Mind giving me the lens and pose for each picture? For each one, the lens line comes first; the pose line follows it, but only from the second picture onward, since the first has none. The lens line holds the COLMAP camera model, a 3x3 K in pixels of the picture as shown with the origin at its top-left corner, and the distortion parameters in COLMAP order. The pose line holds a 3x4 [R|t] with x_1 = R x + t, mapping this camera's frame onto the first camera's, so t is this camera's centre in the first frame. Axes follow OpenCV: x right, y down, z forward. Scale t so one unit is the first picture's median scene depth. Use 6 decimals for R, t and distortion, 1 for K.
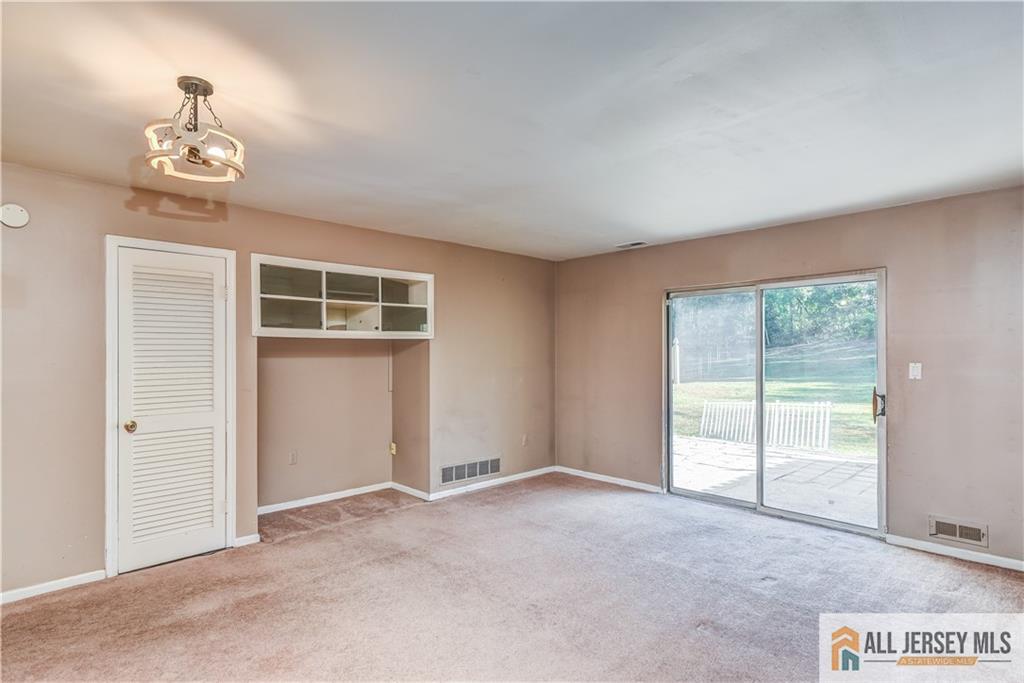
lens RADIAL K [[518.5, 0, 516.4], [0, 518.5, 349.4], [0, 0, 1]] dist [0.007153, 0.001719]
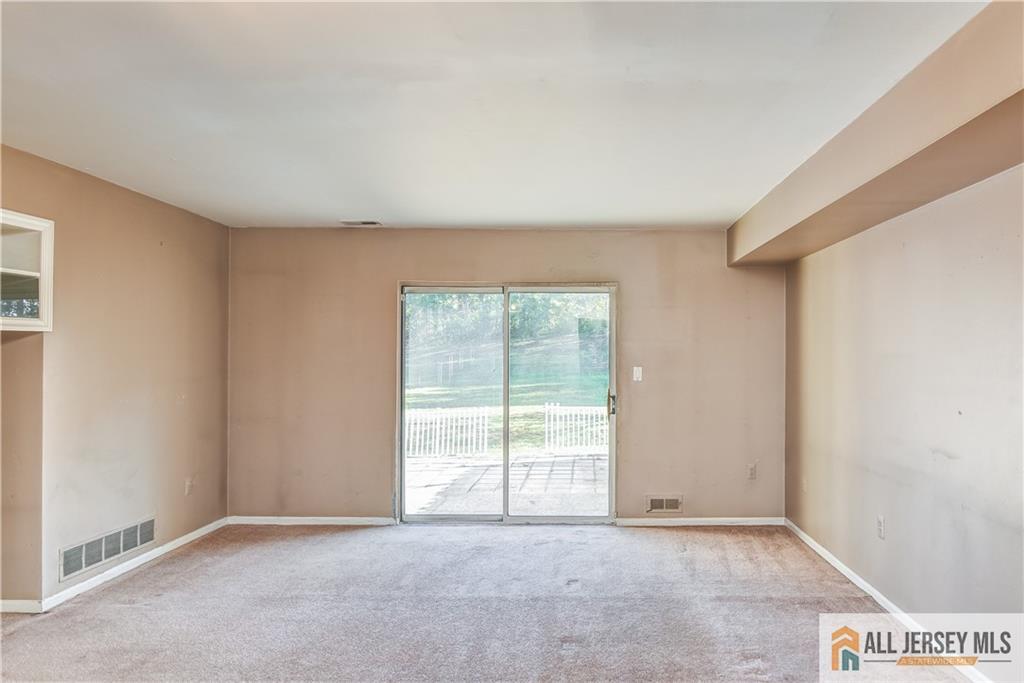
lens RADIAL K [[613.2, 0, 561.7], [0, 613.2, 354.6], [0, 0, 1]] dist [-0.014387, -0.003541]
pose [[0.702727, 0.006026, 0.711434, -0.260906], [-0.008378, 0.999965, -0.000194, 0.000342], [-0.711410, -0.005824, 0.702753, 0.126414]]
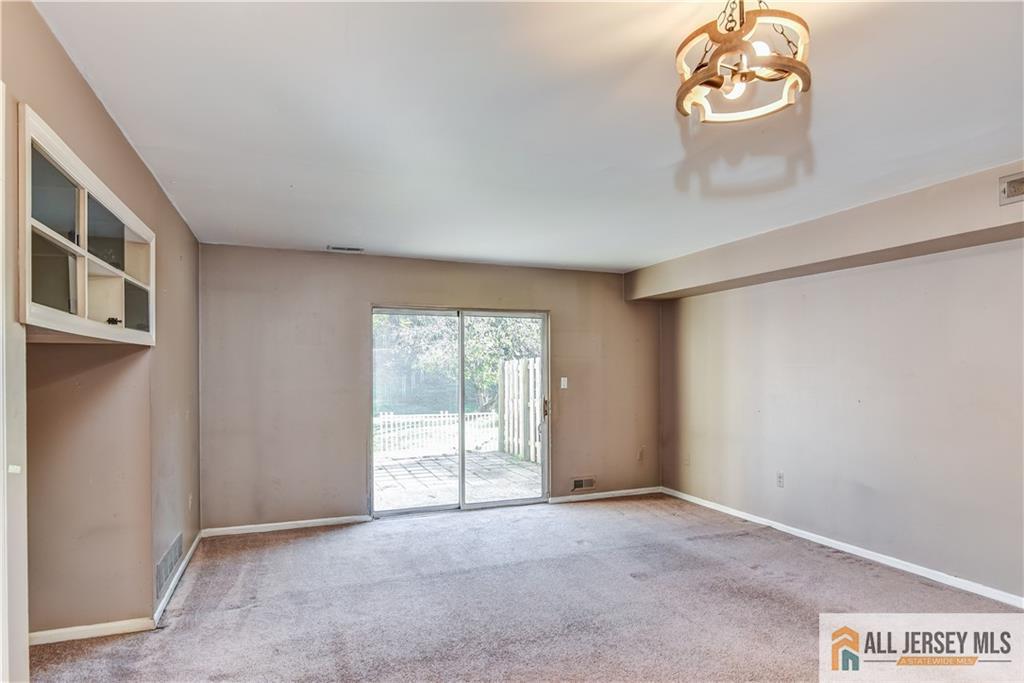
lens RADIAL K [[561.7, 0, 483.7], [0, 561.7, 370.9], [0, 0, 1]] dist [-0.014660, -0.003275]
pose [[0.400771, 0.001335, 0.916177, -0.628621], [-0.005076, 0.999987, 0.000763, 0.005522], [-0.916164, -0.004956, 0.400773, 0.453001]]
